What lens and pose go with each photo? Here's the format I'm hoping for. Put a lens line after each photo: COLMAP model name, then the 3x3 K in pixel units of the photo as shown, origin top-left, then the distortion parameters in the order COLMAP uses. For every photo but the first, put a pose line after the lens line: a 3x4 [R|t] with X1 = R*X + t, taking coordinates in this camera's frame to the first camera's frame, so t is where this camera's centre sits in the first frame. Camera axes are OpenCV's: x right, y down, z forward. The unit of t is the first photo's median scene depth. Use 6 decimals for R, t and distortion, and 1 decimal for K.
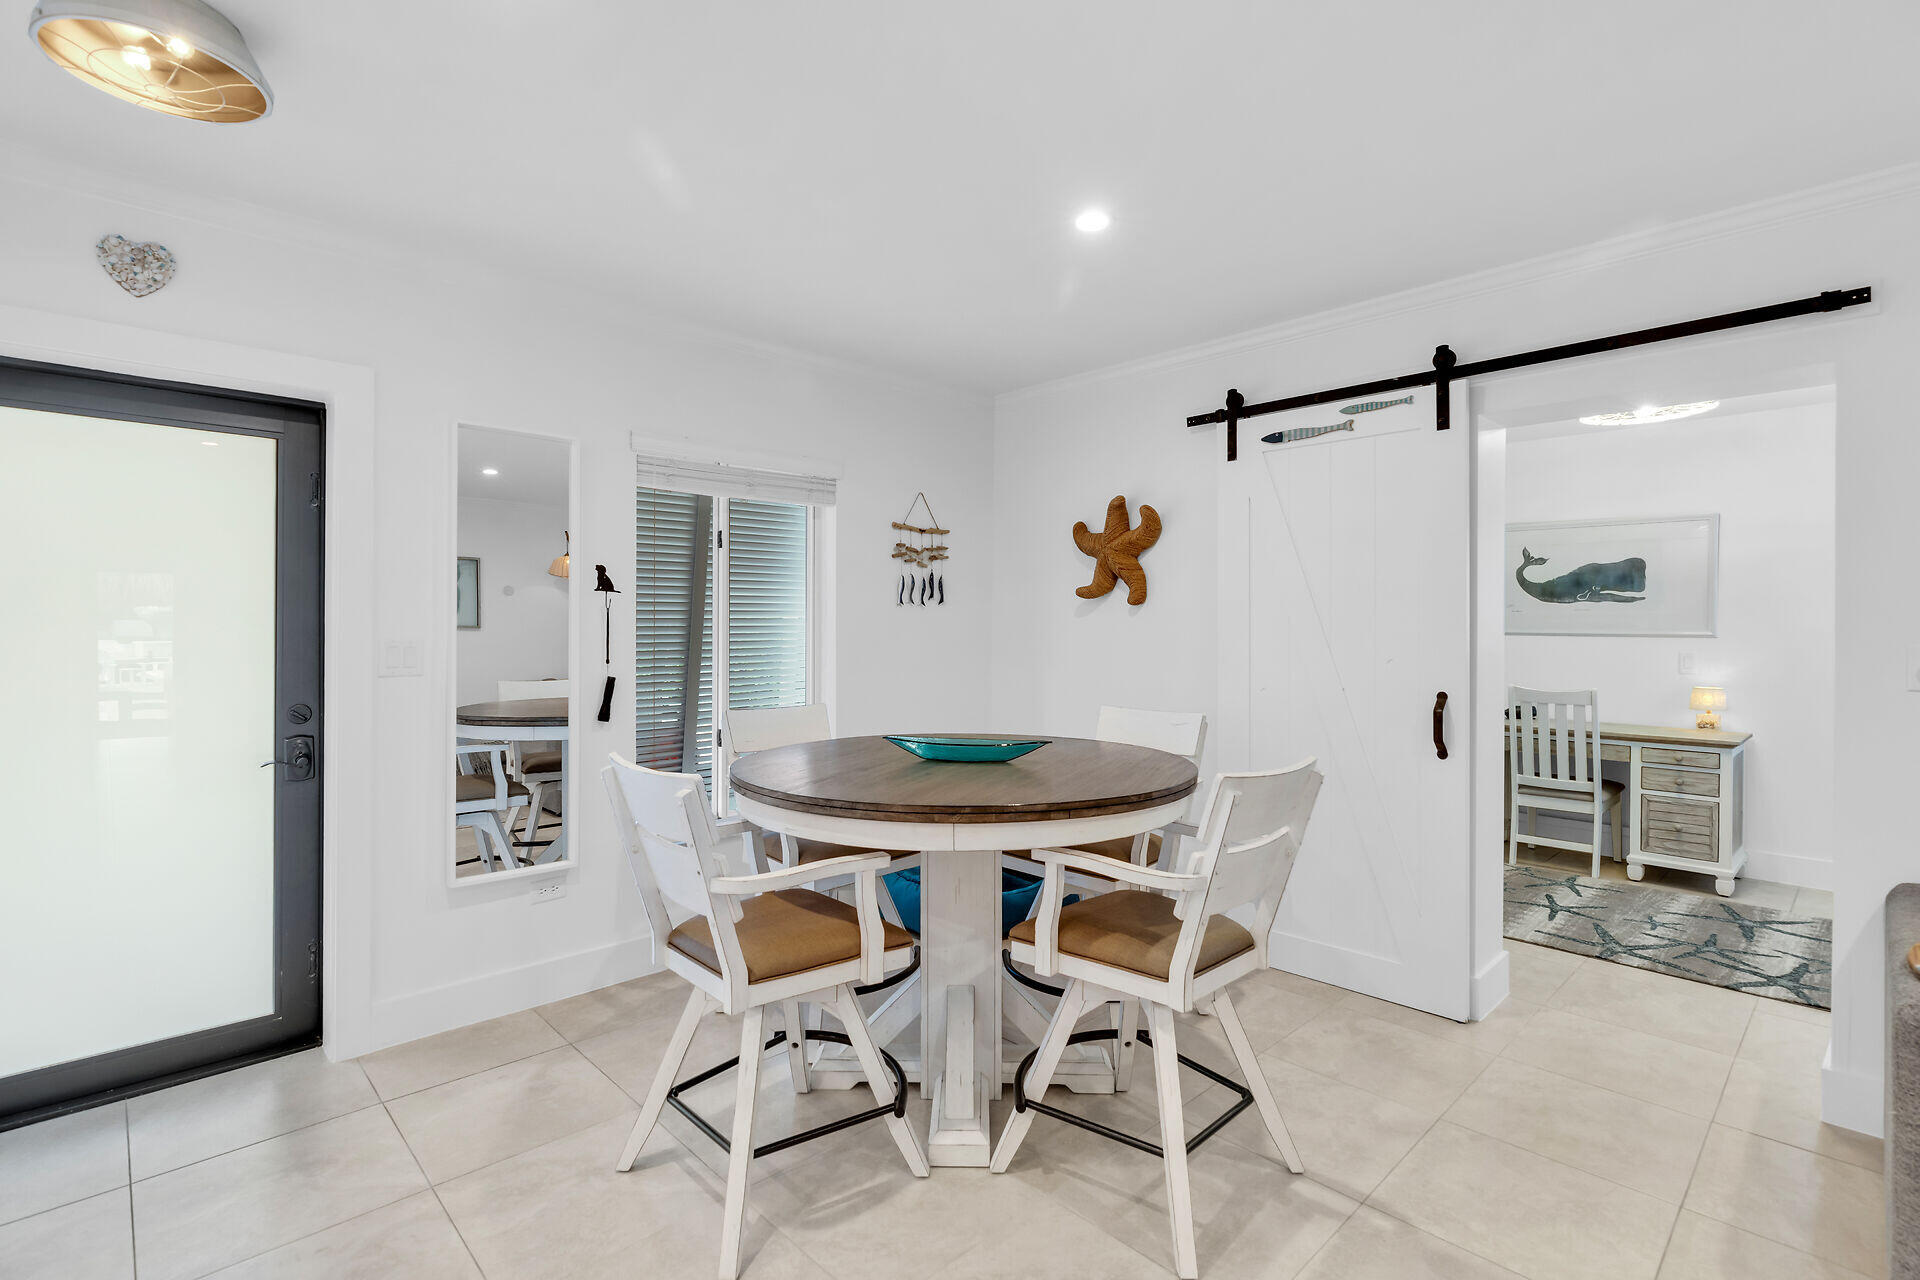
lens RADIAL K [[894.9, 0, 956.3], [0, 894.9, 634.4], [0, 0, 1]] dist [0.002736, 0.000257]
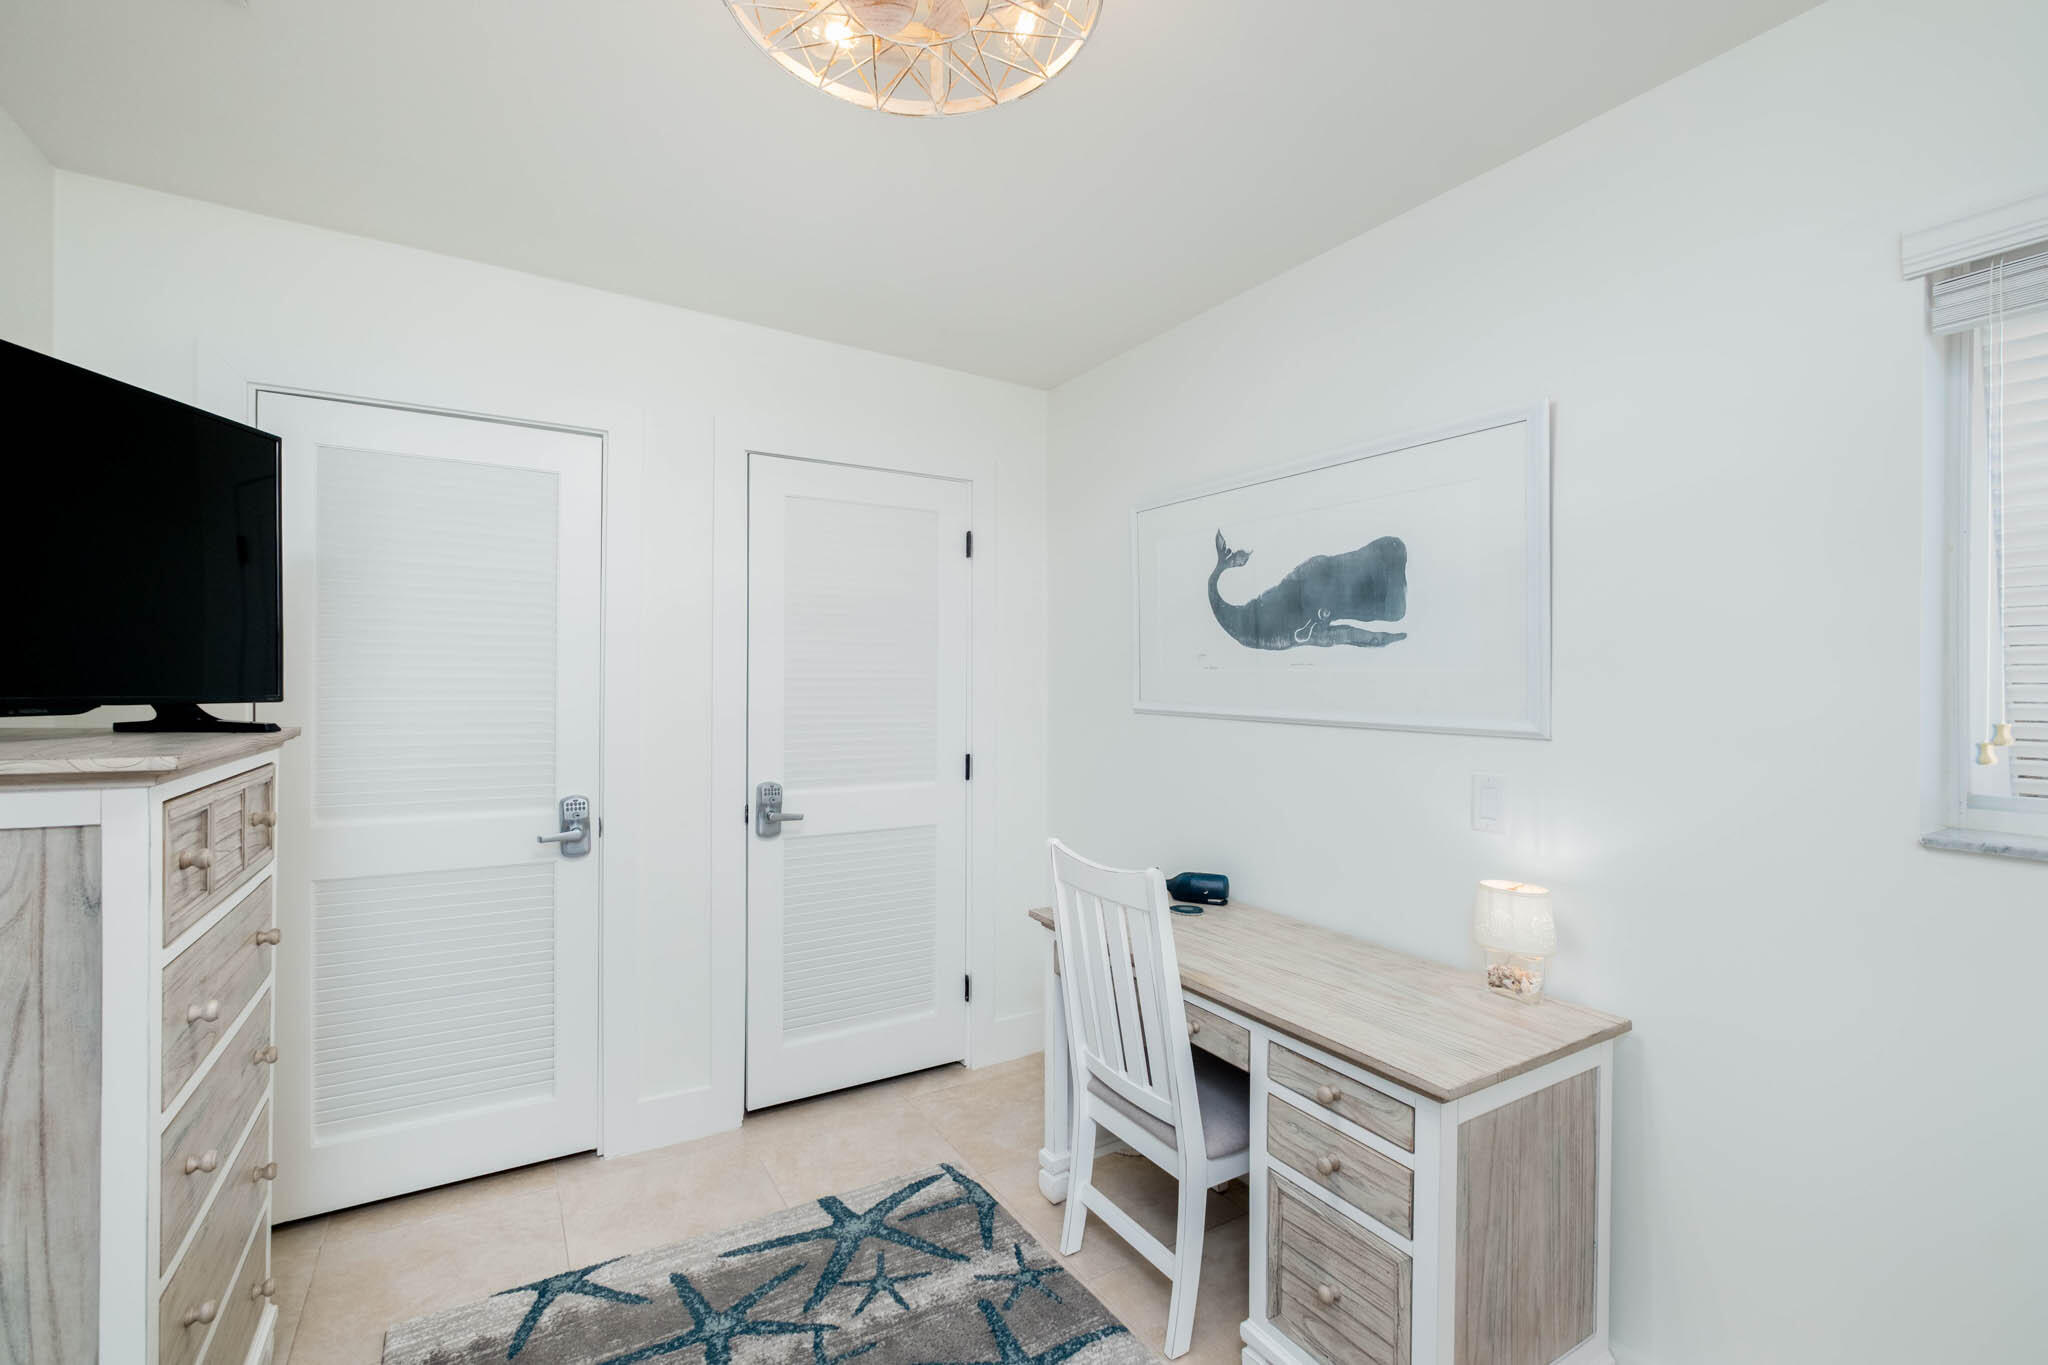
lens RADIAL K [[886.8, 0, 1028.4], [0, 886.8, 679.1], [0, 0, 1]] dist [-0.001820, -0.000185]
pose [[0.977300, -0.003743, -0.211829, 0.674244], [0.001552, 0.999944, -0.010507, -0.016370], [0.211856, 0.009940, 0.977250, 0.562945]]
